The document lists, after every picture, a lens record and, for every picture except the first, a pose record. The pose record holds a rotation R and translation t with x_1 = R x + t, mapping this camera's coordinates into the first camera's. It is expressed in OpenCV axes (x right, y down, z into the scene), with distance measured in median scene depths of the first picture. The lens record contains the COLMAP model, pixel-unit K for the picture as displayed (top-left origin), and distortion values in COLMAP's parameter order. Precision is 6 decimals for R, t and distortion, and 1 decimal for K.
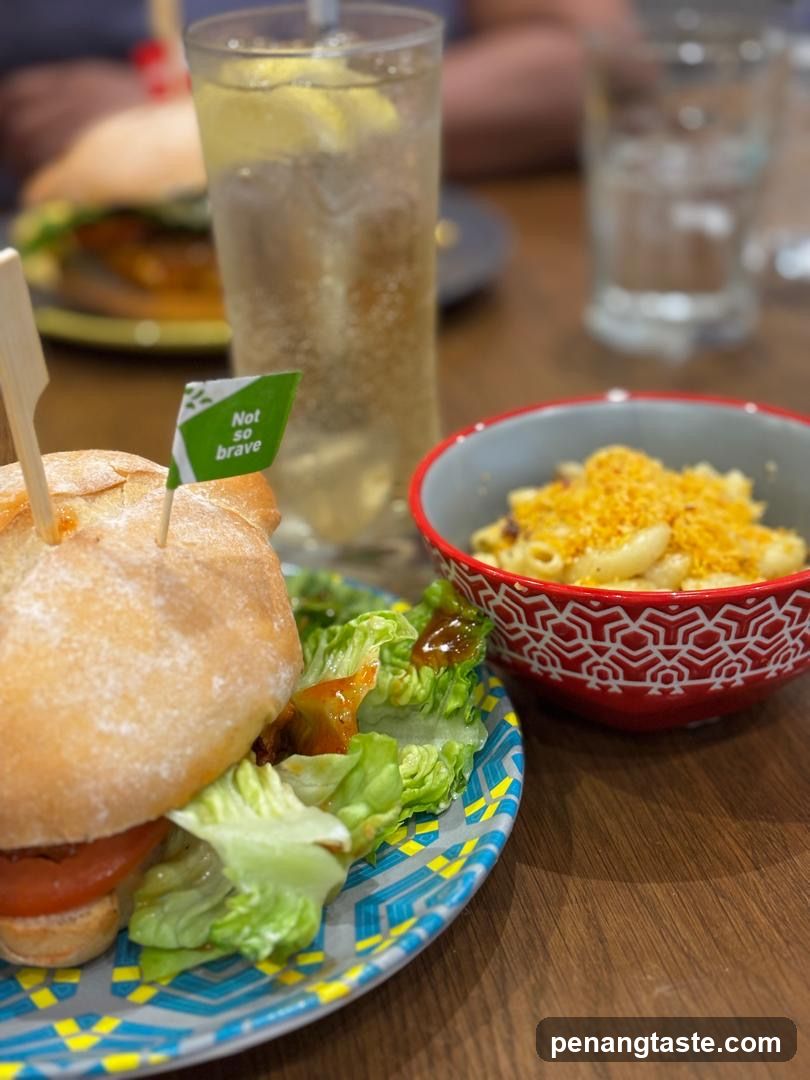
lens RADIAL K [[1517.8, 0, 390.0], [0, 1517.8, 539.4], [0, 0, 1]] dist [0.274847, -1.266808]
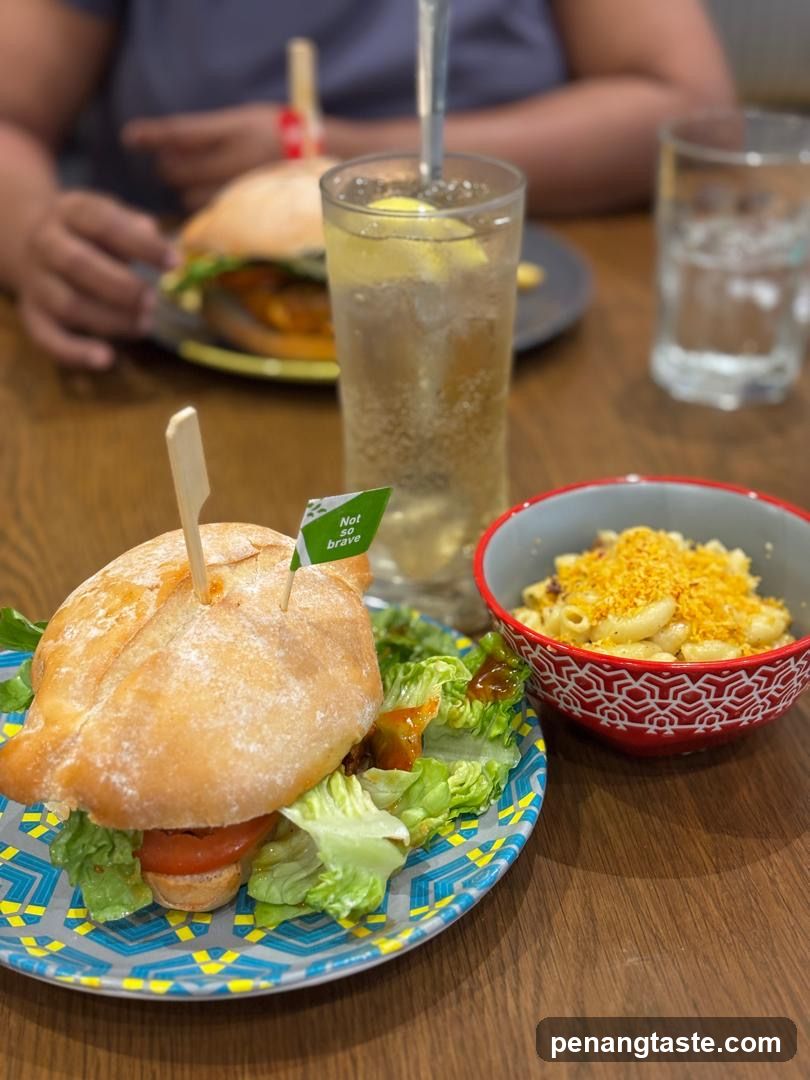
lens RADIAL K [[1517.8, 0, 390.0], [0, 1517.8, 539.4], [0, 0, 1]] dist [0.274847, -1.266808]
pose [[0.996228, 0.057657, -0.064846, 0.028456], [-0.053681, 0.996664, 0.061480, -0.144563], [0.068175, -0.057767, 0.996000, -0.335850]]
